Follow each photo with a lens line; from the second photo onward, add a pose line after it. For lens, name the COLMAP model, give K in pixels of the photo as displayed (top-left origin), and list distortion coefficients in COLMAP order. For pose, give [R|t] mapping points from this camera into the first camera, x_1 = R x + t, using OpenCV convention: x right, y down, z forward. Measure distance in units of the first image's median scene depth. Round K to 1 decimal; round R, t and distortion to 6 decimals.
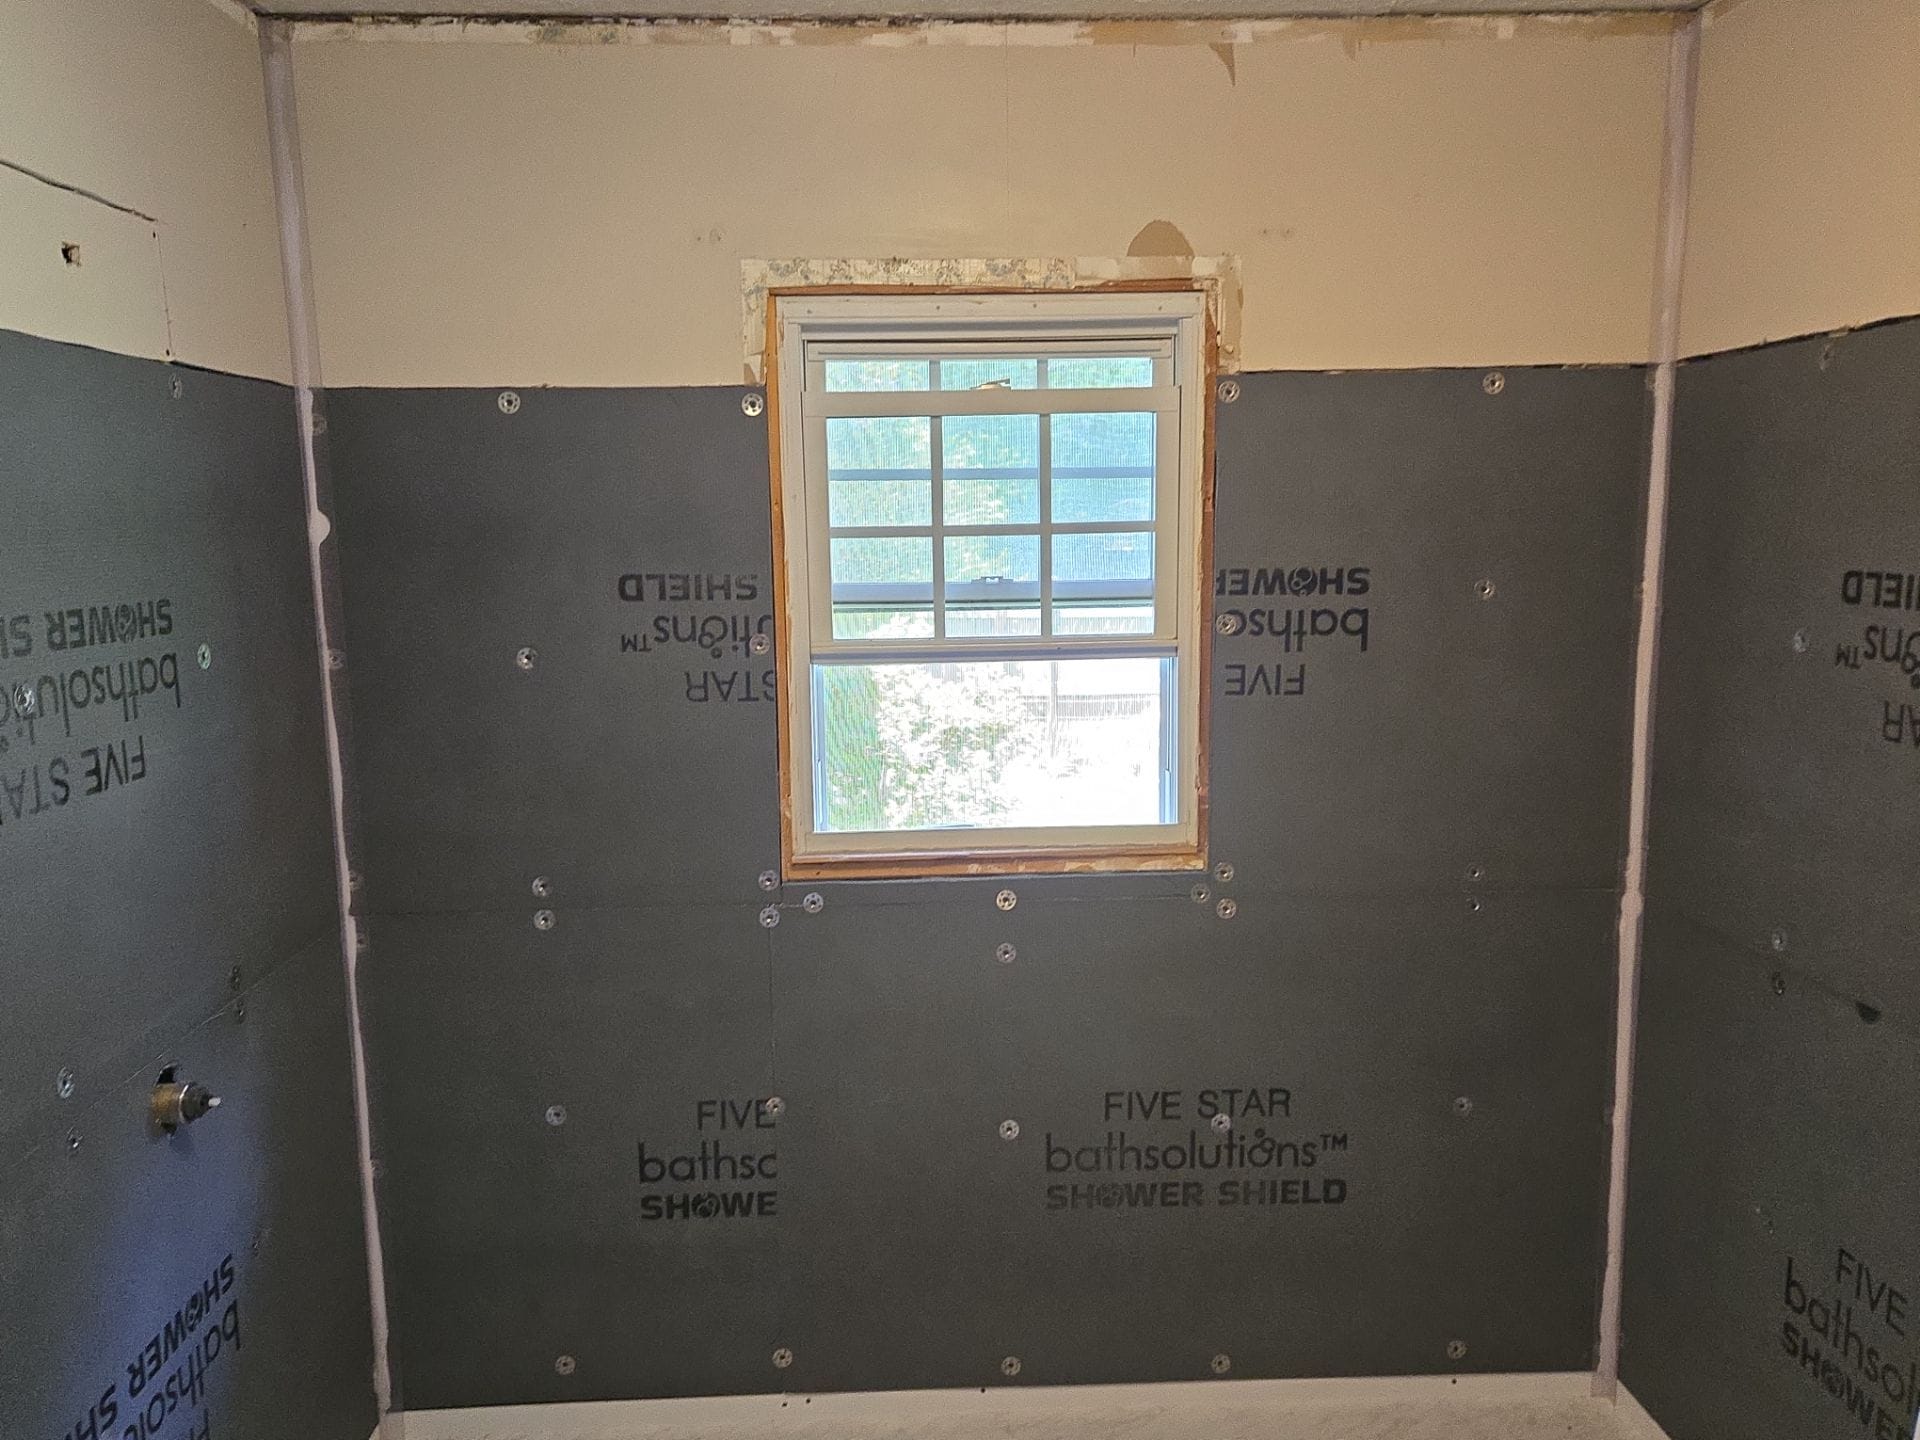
lens RADIAL K [[1477.8, 0, 960.0], [0, 1477.8, 720.0], [0, 0, 1]] dist [0.008287, -0.003697]
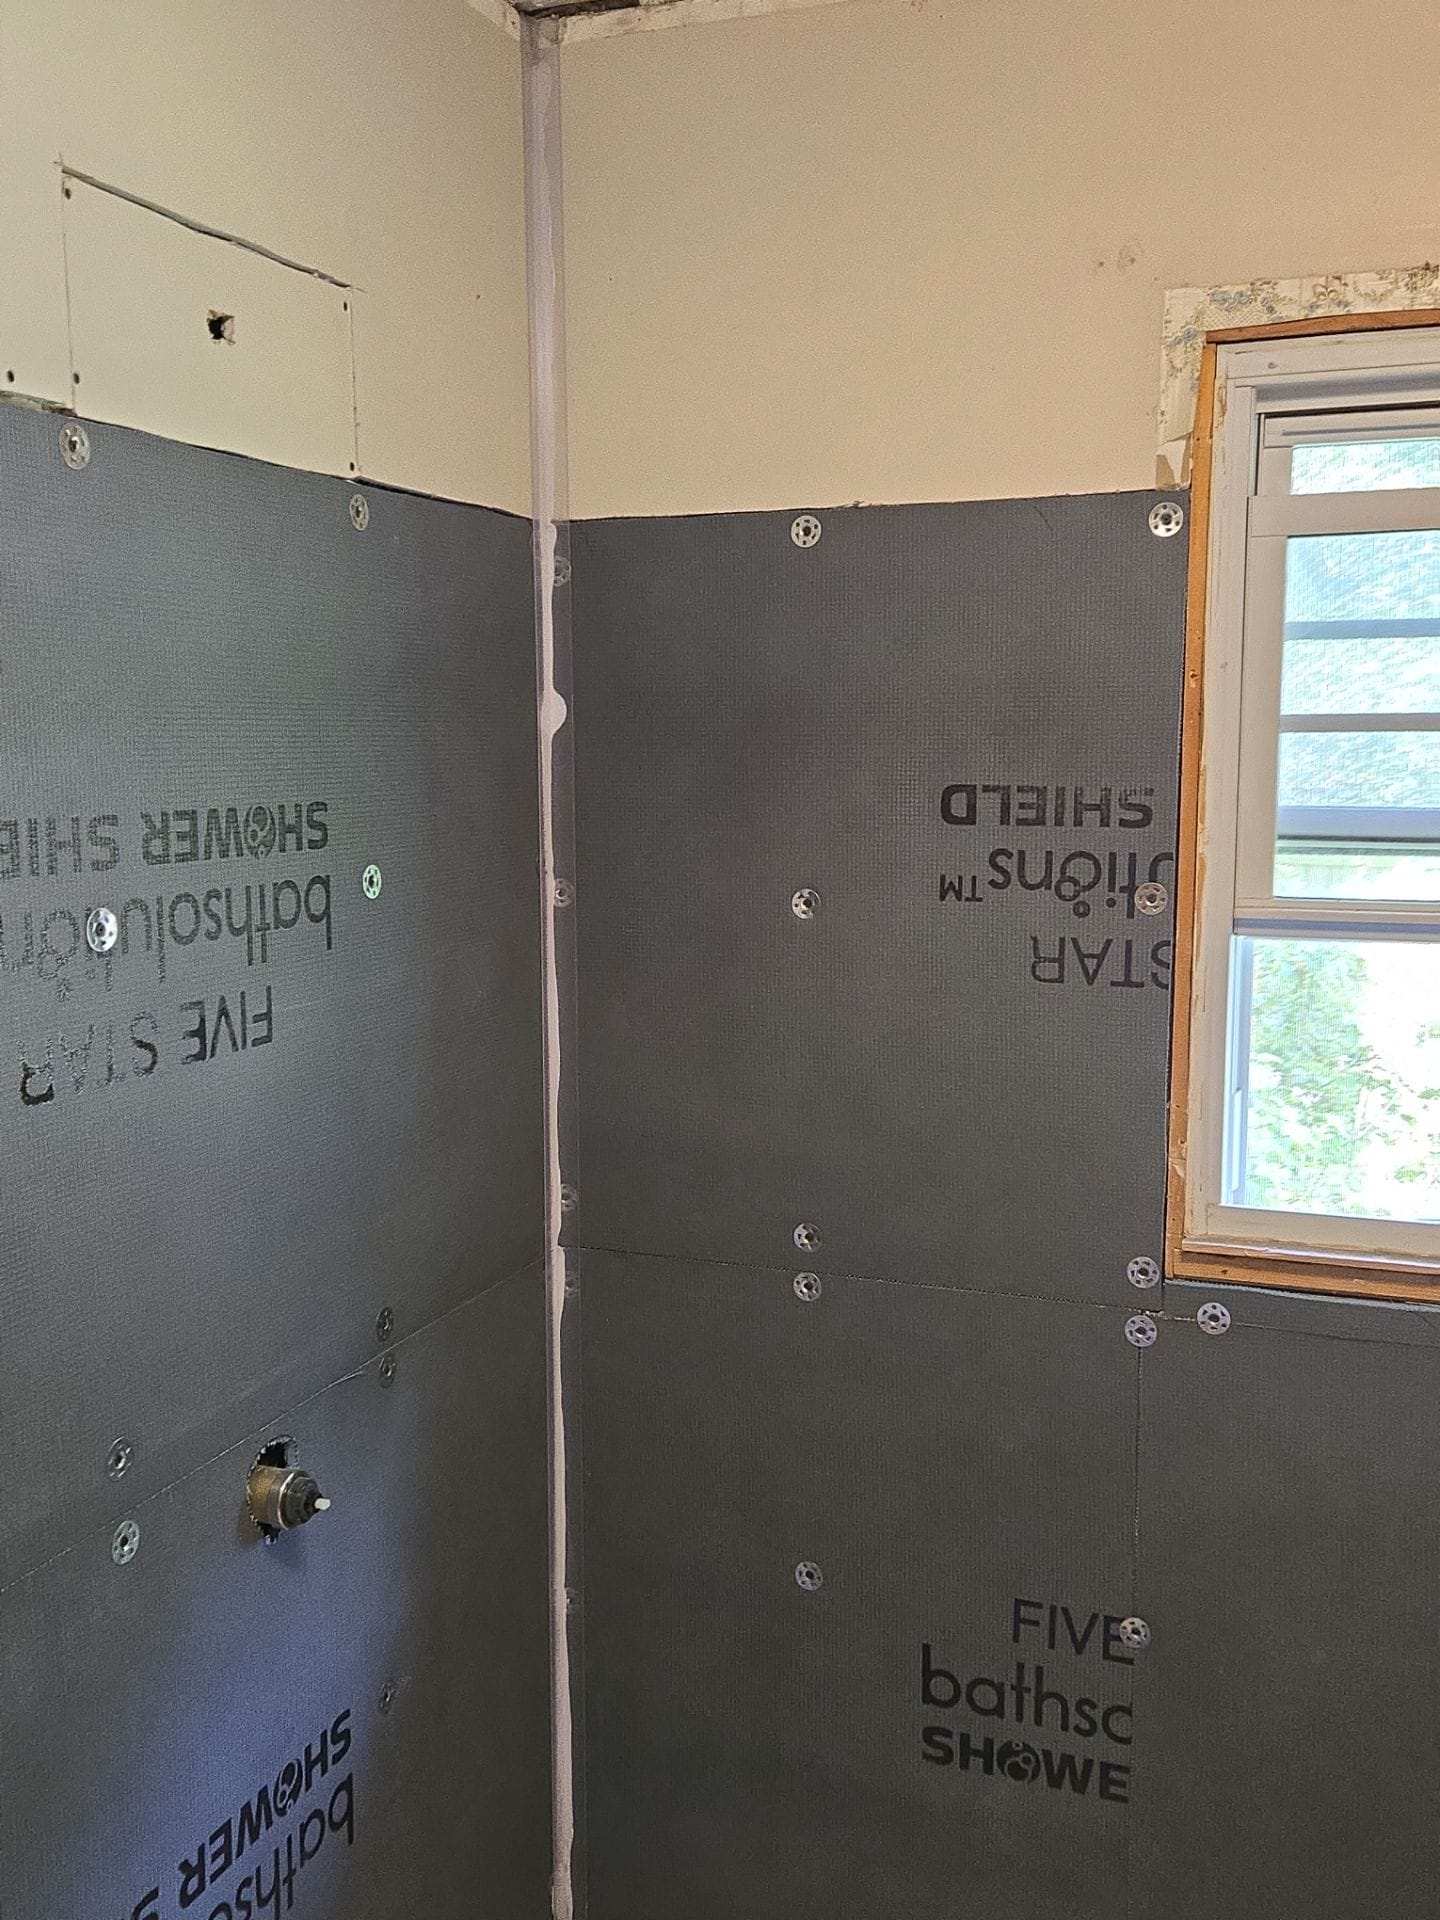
lens RADIAL K [[1808.5, 0, 720.0], [0, 1808.5, 960.0], [0, 0, 1]] dist [0.084671, -0.091987]
pose [[0.917327, 0.059275, -0.393697, 0.003019], [-0.063863, 0.997958, 0.001449, -0.014370], [0.392979, 0.023813, 0.919239, 0.212892]]
